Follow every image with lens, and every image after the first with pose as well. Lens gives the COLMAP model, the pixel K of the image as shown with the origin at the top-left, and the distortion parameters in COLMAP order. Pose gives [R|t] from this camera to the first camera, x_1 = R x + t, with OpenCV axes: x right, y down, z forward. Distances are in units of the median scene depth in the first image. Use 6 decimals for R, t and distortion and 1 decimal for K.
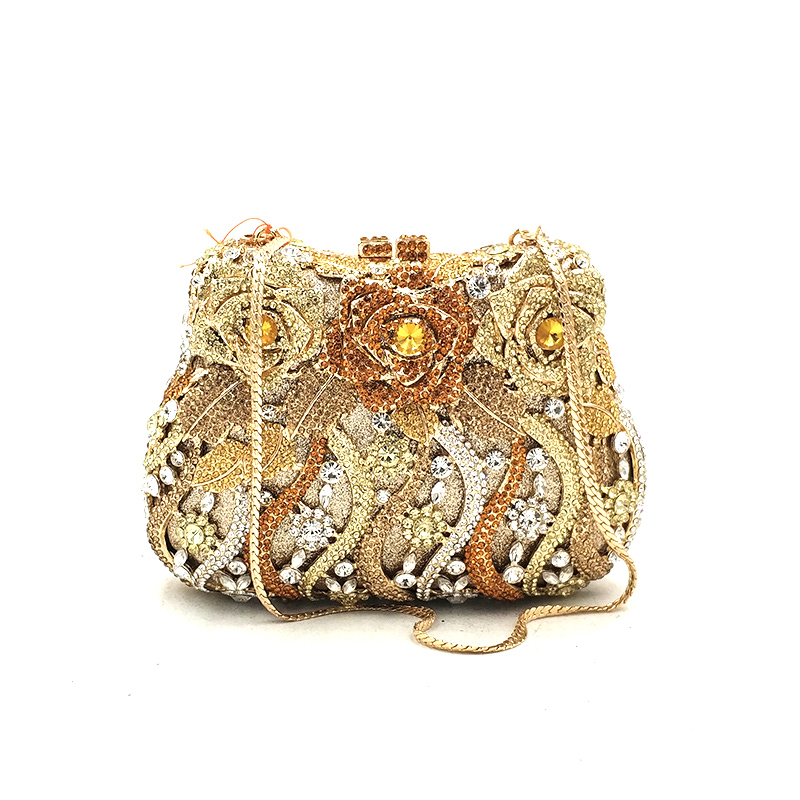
lens RADIAL K [[1133.5, 0, 368.2], [0, 1133.5, 445.6], [0, 0, 1]] dist [0.061810, 0.000000]
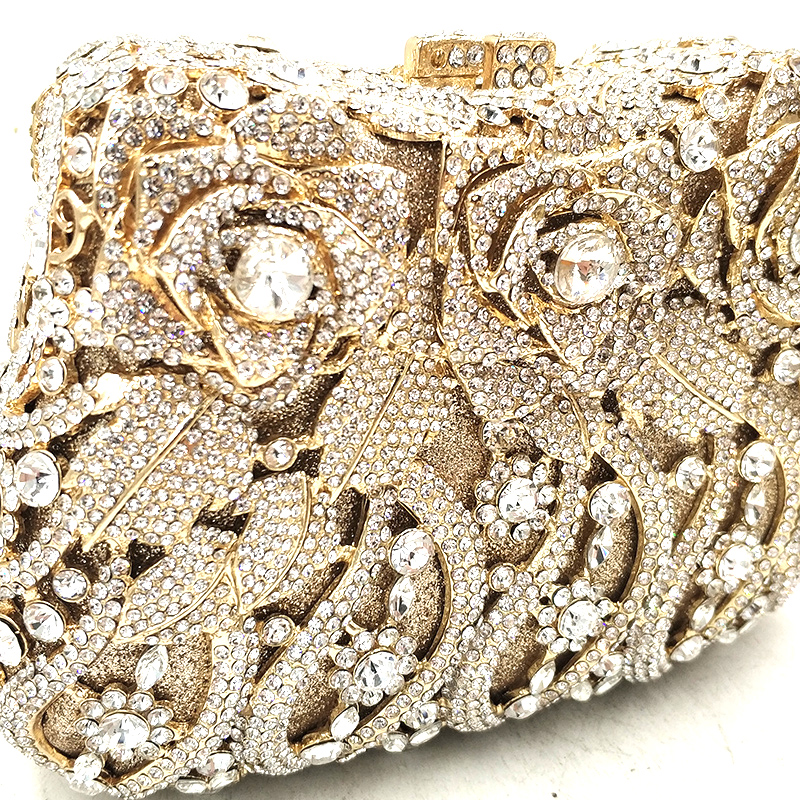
lens RADIAL K [[1032.5, 0, 396.3], [0, 1032.5, 414.9], [0, 0, 1]] dist [0.048029, 0.000000]
pose [[0.921229, -0.136228, 0.364390, -0.188909], [0.065581, 0.977660, 0.199701, -0.120239], [-0.383454, -0.160073, 0.909582, 0.613507]]
